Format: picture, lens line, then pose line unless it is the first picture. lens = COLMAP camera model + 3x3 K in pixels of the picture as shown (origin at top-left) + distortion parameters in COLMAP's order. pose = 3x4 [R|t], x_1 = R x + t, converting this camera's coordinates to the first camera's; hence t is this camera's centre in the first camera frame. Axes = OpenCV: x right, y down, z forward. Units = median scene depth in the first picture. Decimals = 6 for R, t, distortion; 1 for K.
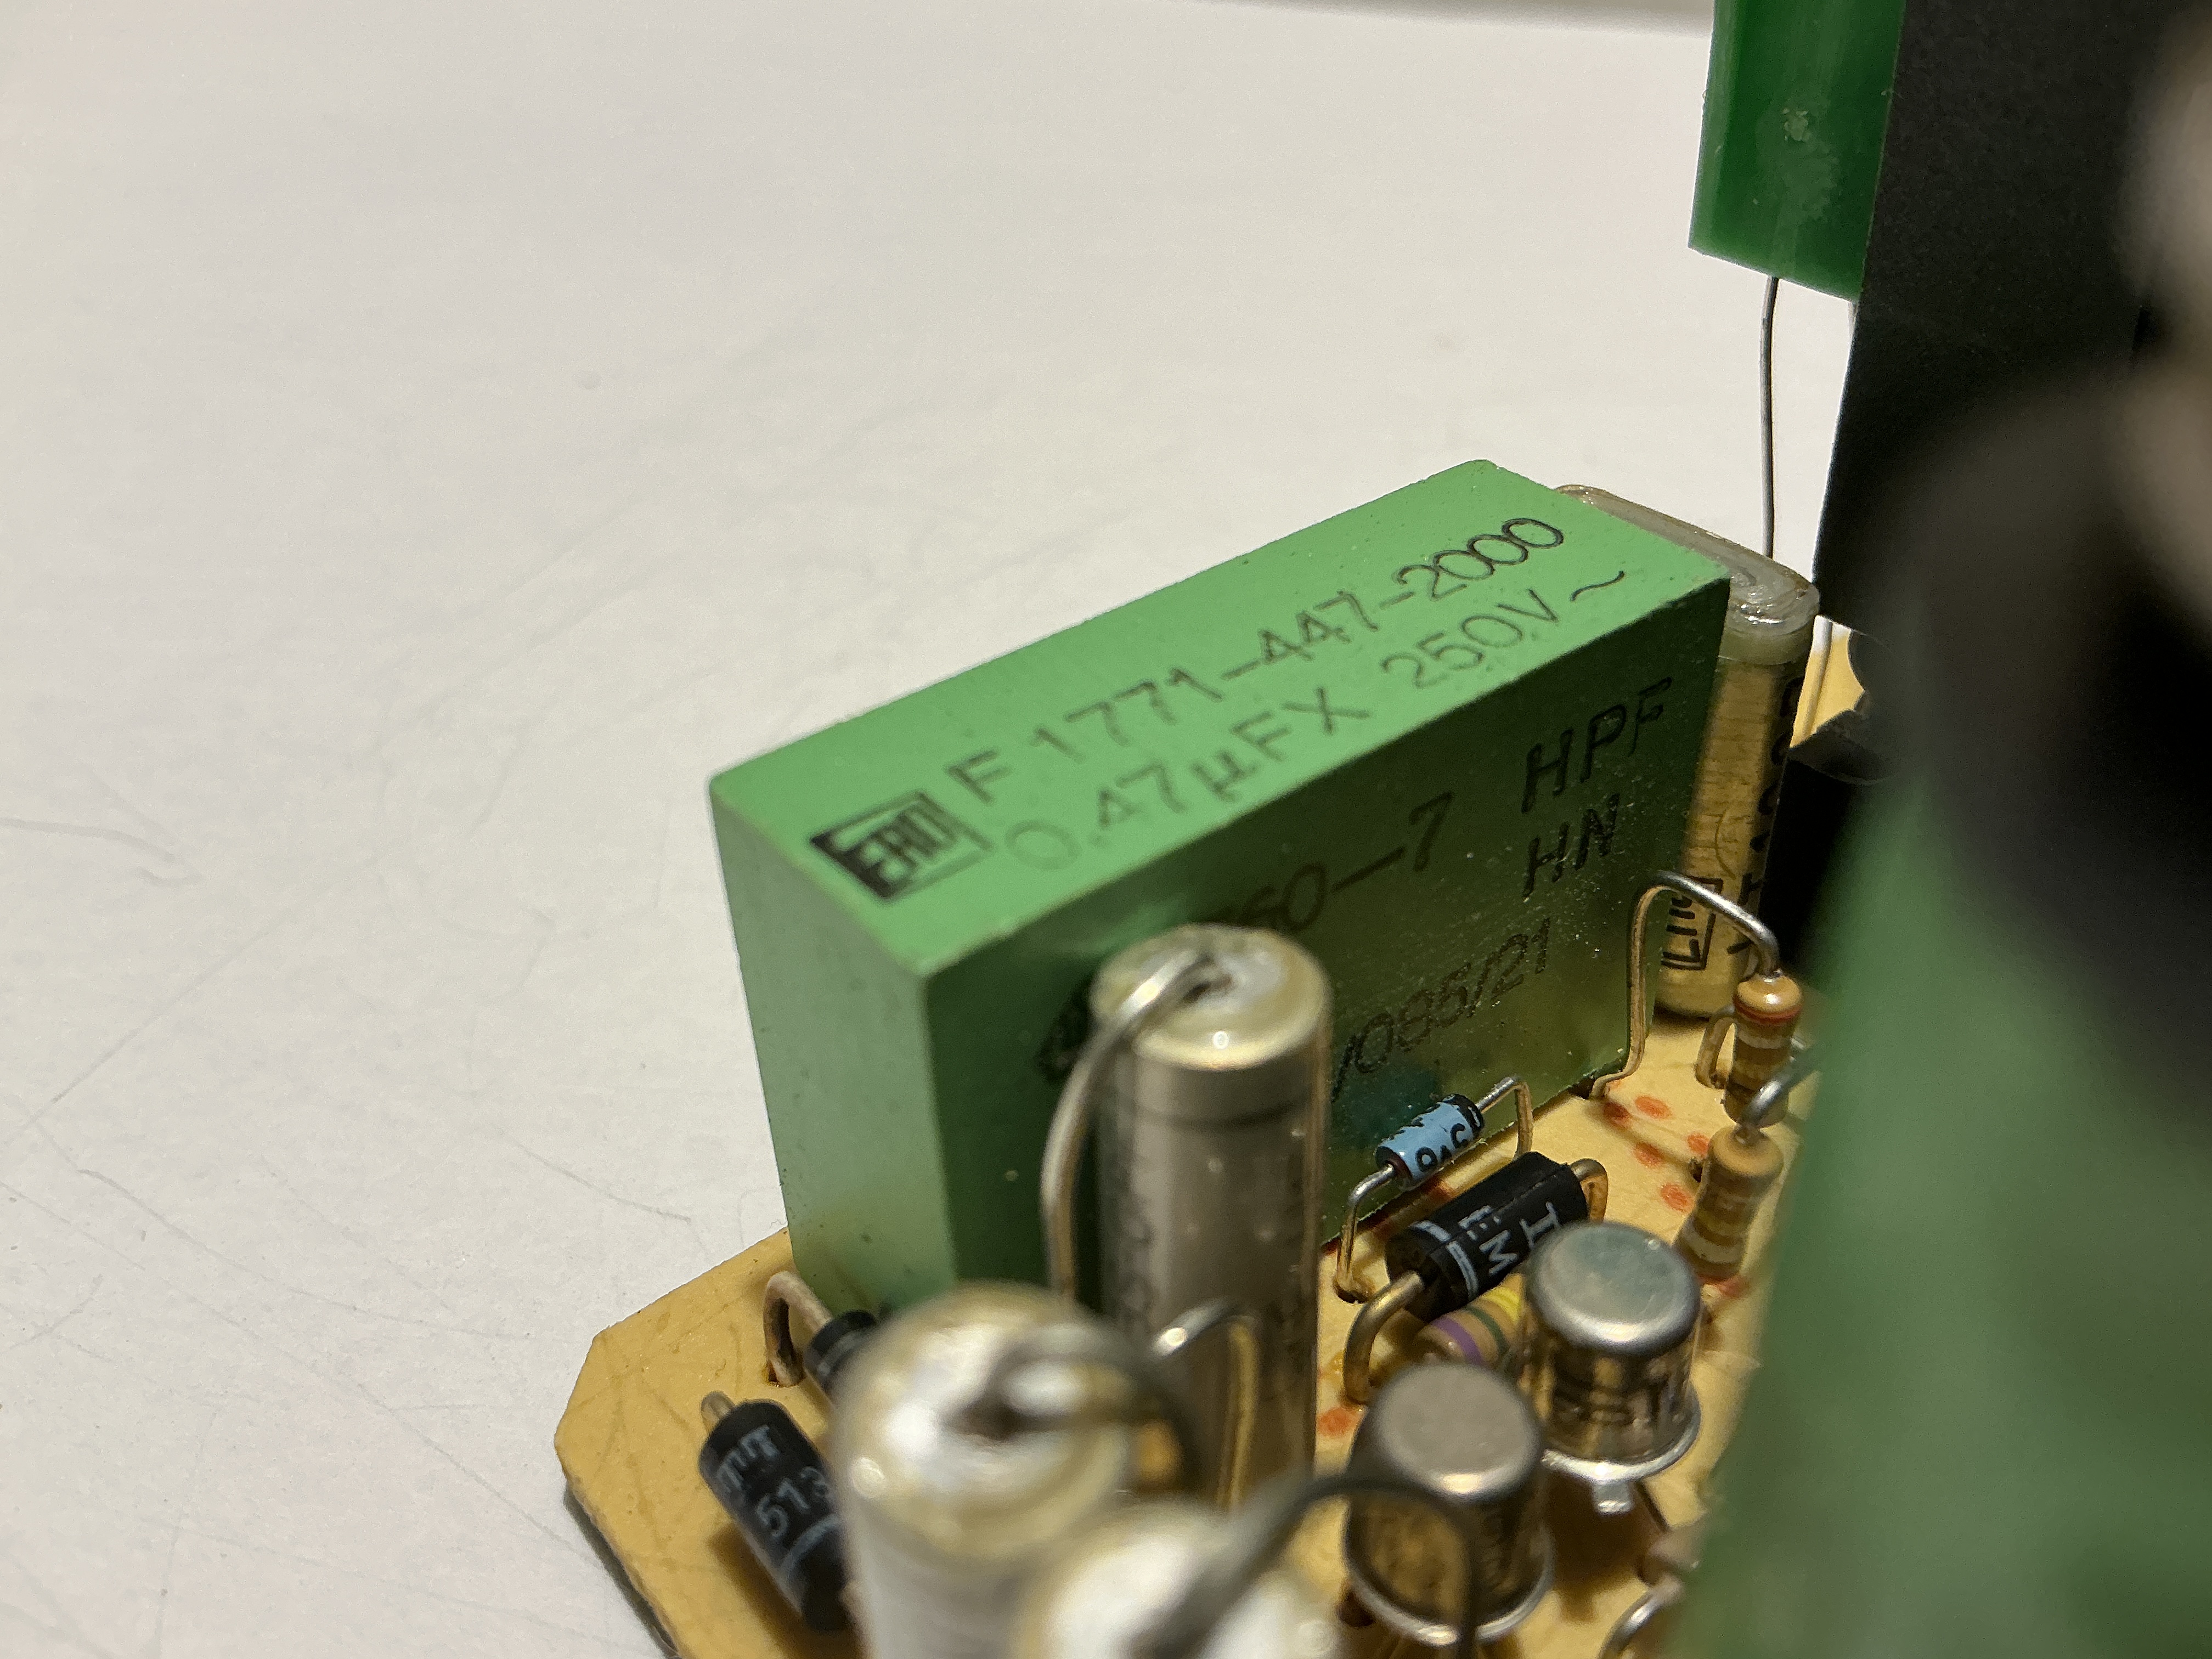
lens RADIAL K [[1903.7, 0, 1106.0], [0, 1903.7, 829.5], [0, 0, 1]] dist [0.176466, -0.454196]
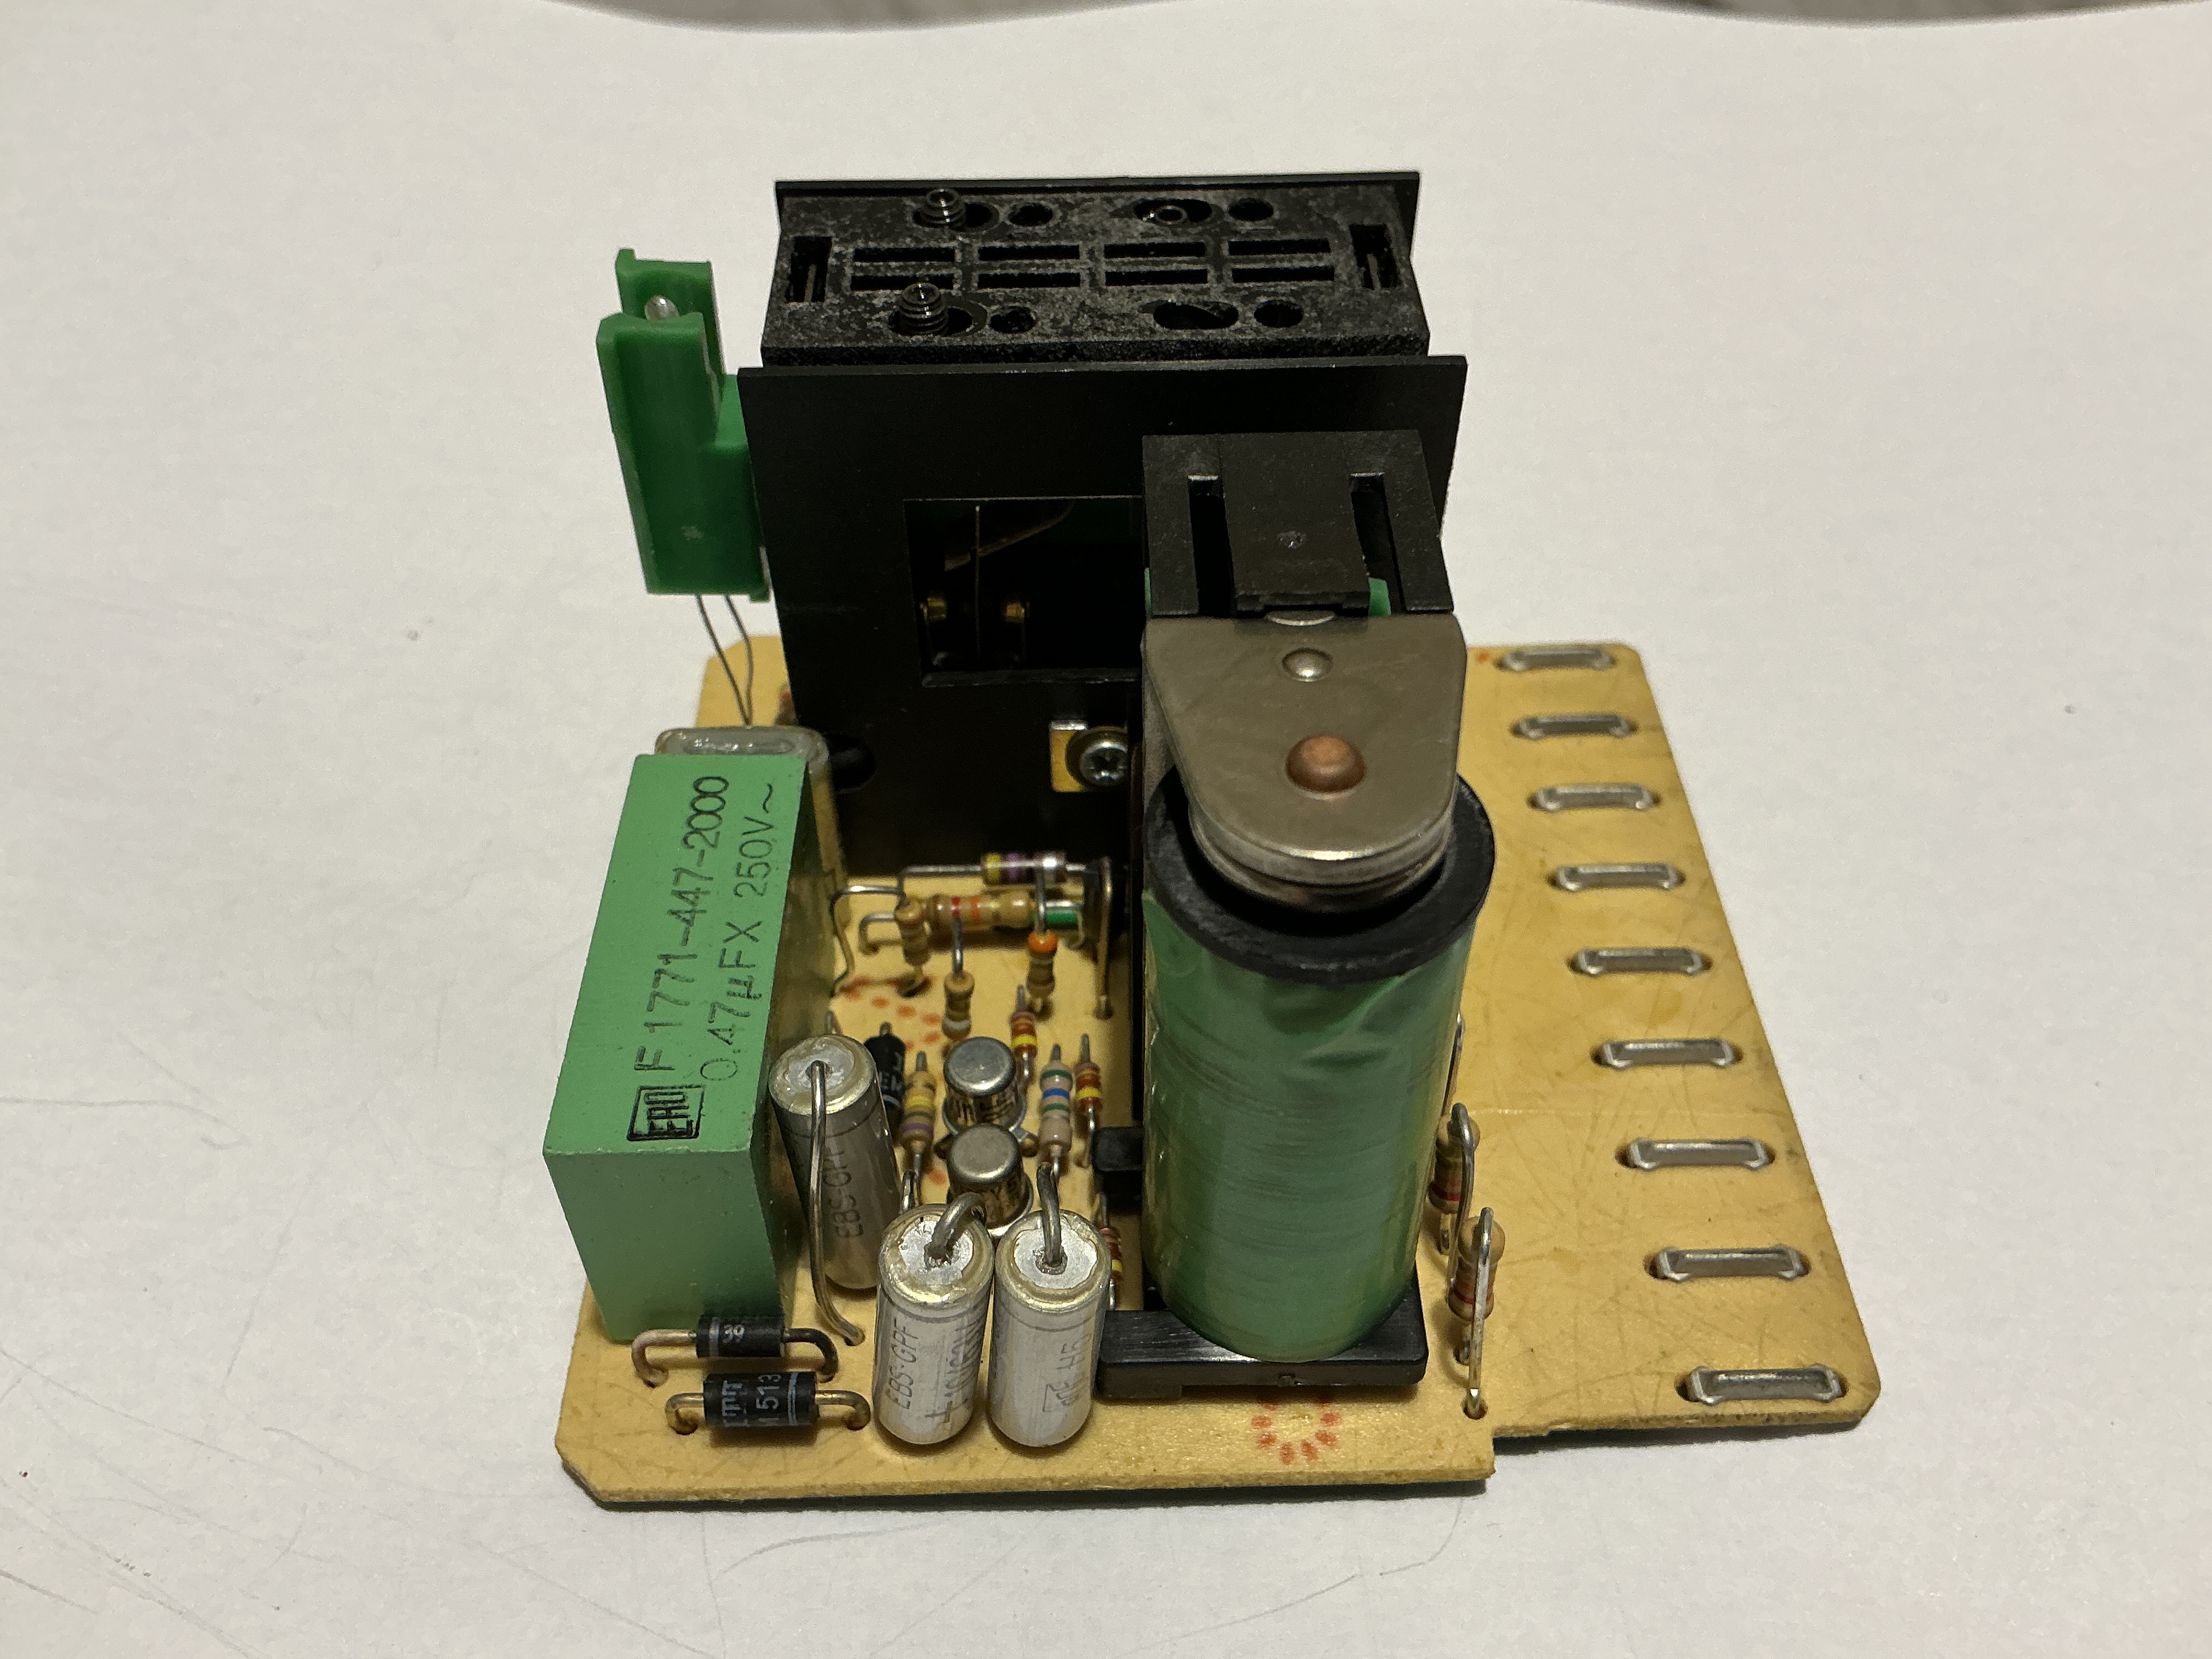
lens RADIAL K [[1903.7, 0, 1106.0], [0, 1903.7, 829.5], [0, 0, 1]] dist [0.176466, -0.454196]
pose [[0.600718, -0.548814, 0.581326, -0.763282], [0.449000, 0.833240, 0.322661, -0.623067], [-0.661465, 0.067187, 0.746960, -0.784728]]
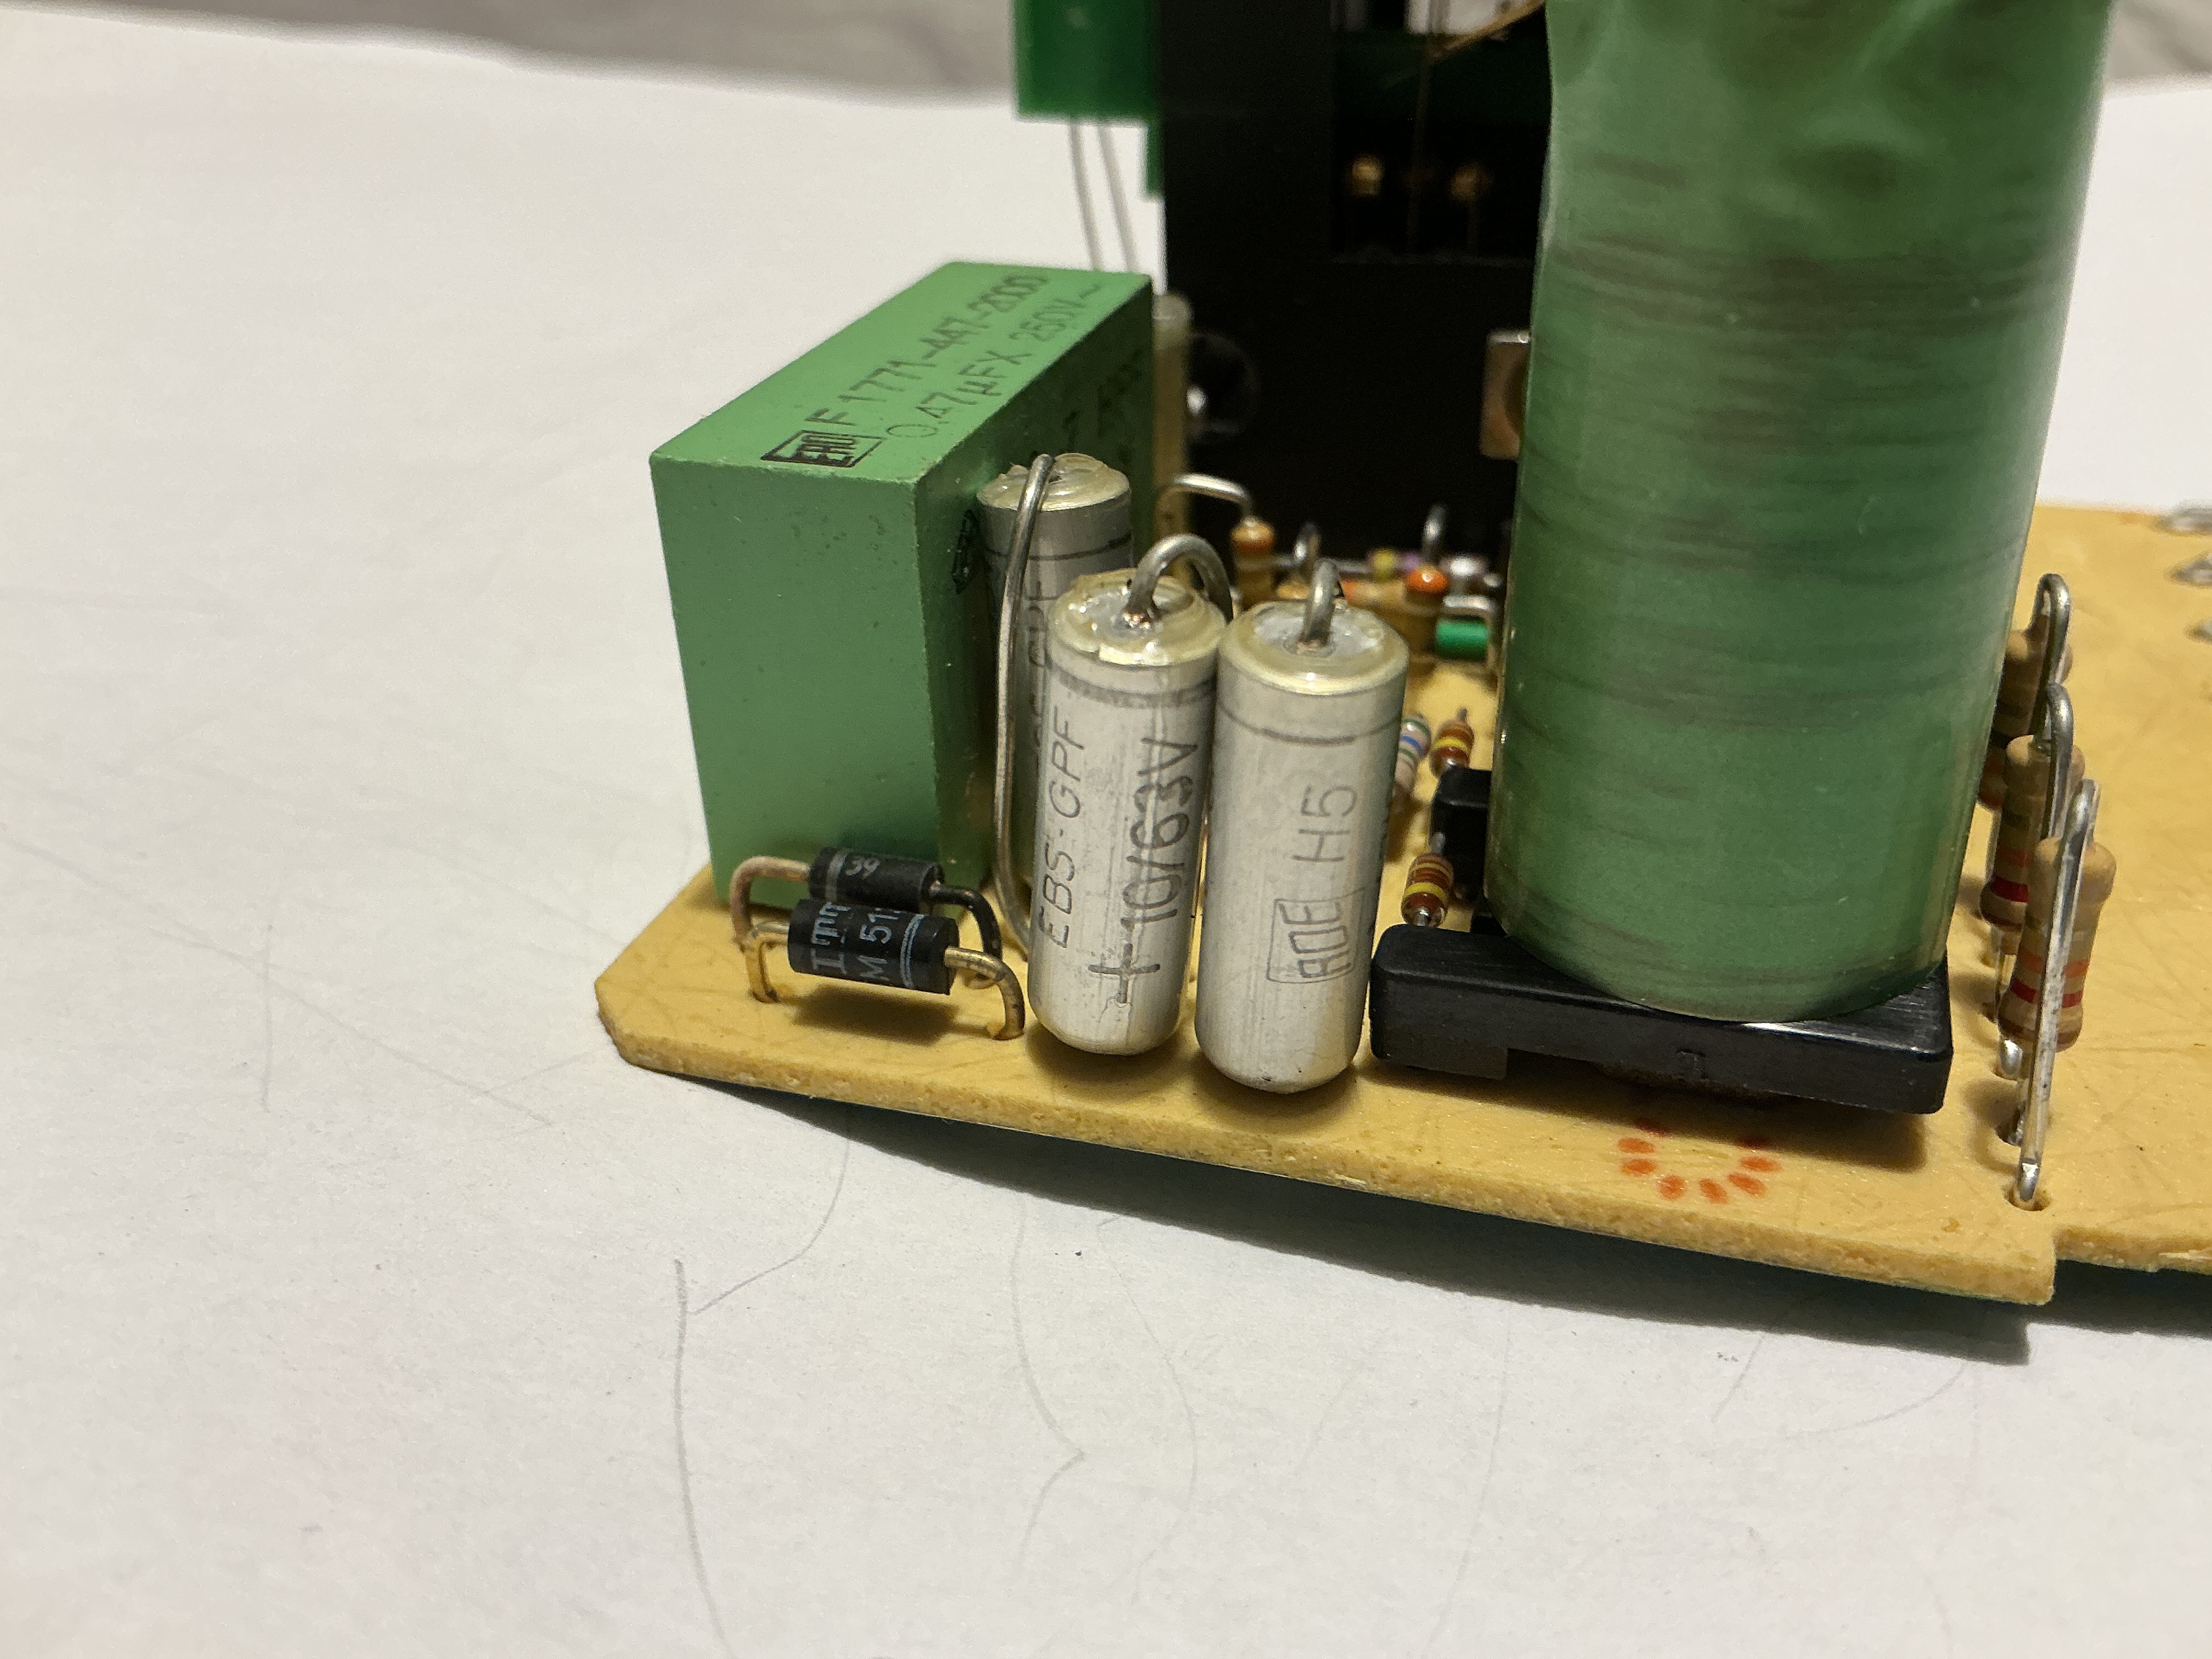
lens RADIAL K [[1903.7, 0, 1106.0], [0, 1903.7, 829.5], [0, 0, 1]] dist [0.176466, -0.454196]
pose [[0.825038, -0.268023, 0.497470, -0.649895], [0.326246, 0.944741, -0.032070, 0.352144], [-0.461384, 0.188756, 0.866888, -0.274219]]
